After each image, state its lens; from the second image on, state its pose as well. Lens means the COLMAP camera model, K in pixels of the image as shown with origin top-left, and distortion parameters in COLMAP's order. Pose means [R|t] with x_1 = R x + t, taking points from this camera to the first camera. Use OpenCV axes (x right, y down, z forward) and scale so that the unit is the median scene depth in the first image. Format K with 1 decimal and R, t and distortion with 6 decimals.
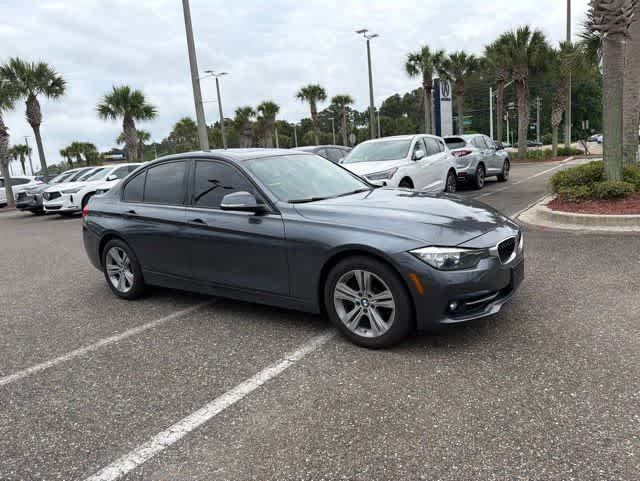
lens RADIAL K [[448.1, 0, 319.8], [0, 448.1, 252.2], [0, 0, 1]] dist [0.045388, -0.060168]
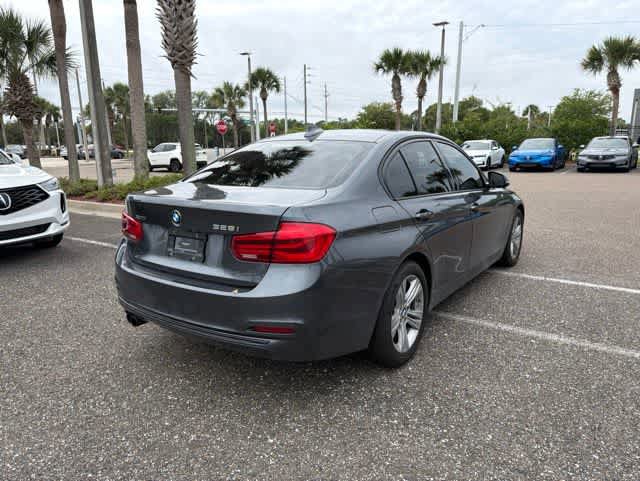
lens RADIAL K [[450.2, 0, 321.7], [0, 450.2, 242.7], [0, 0, 1]] dist [0.048257, -0.061308]
pose [[0.007982, -0.132174, 0.991194, -0.516969], [0.216888, 0.967859, 0.127315, -0.076922], [-0.976164, 0.213962, 0.036392, 0.540774]]
